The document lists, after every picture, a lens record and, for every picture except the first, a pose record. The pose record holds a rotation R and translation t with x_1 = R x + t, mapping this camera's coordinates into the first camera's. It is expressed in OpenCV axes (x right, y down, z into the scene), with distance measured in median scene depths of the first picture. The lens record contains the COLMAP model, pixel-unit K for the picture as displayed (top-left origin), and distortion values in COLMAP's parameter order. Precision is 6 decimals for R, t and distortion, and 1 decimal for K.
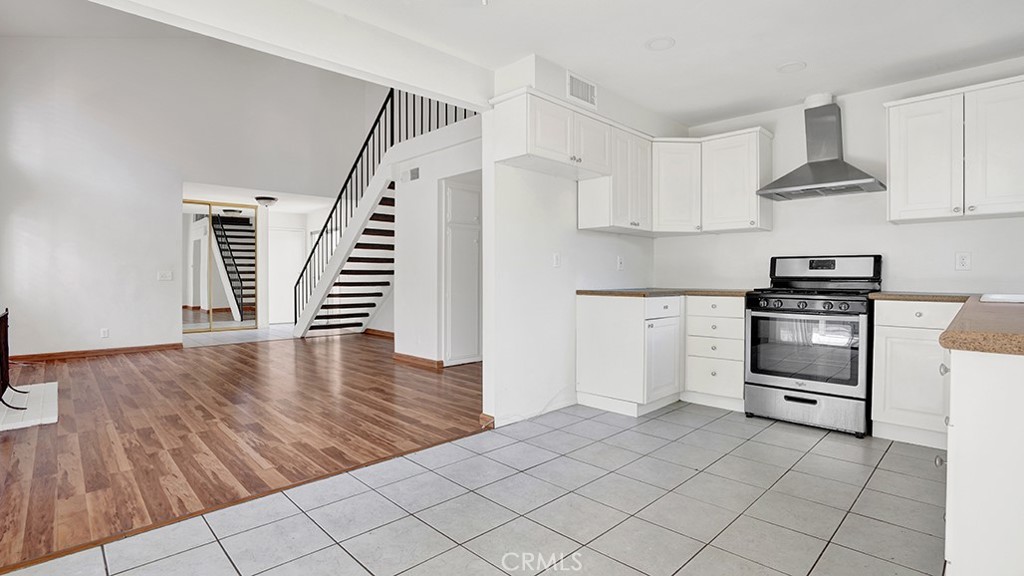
lens RADIAL K [[498.7, 0, 520.9], [0, 498.7, 280.4], [0, 0, 1]] dist [-0.052630, 0.015167]
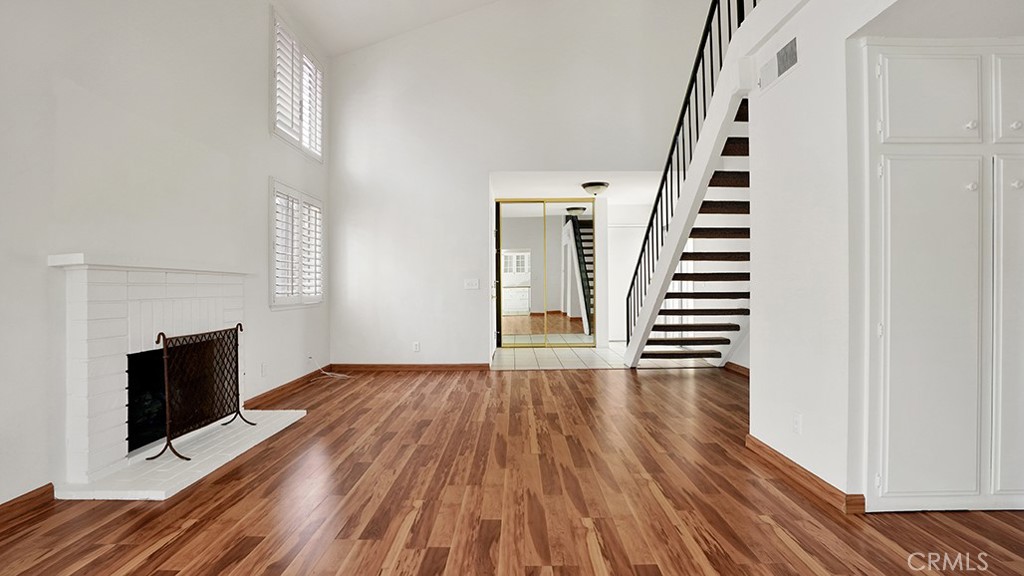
lens RADIAL K [[498.7, 0, 491.4], [0, 498.7, 288.7], [0, 0, 1]] dist [-0.052630, 0.015167]
pose [[0.682534, -0.000282, -0.730854, -0.052240], [0.004867, 0.999980, 0.004160, -0.004335], [0.730838, -0.006396, 0.682521, 0.350828]]
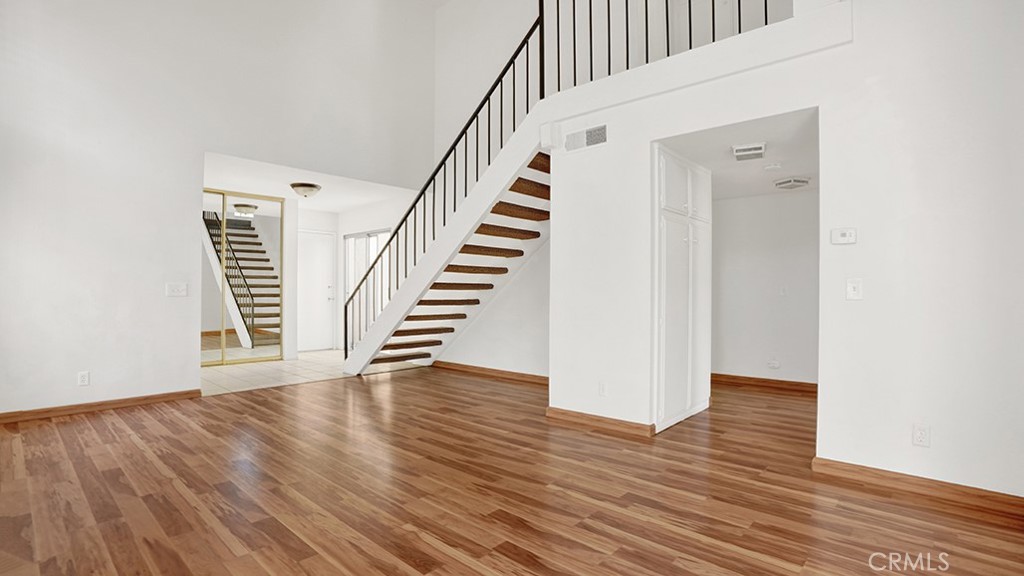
lens RADIAL K [[498.7, 0, 530.0], [0, 498.7, 293.1], [0, 0, 1]] dist [-0.052630, 0.015167]
pose [[0.997728, 0.004573, 0.067218, -0.242092], [-0.004144, 0.999970, -0.006525, -0.001840], [-0.067246, 0.006232, 0.997717, 0.250222]]
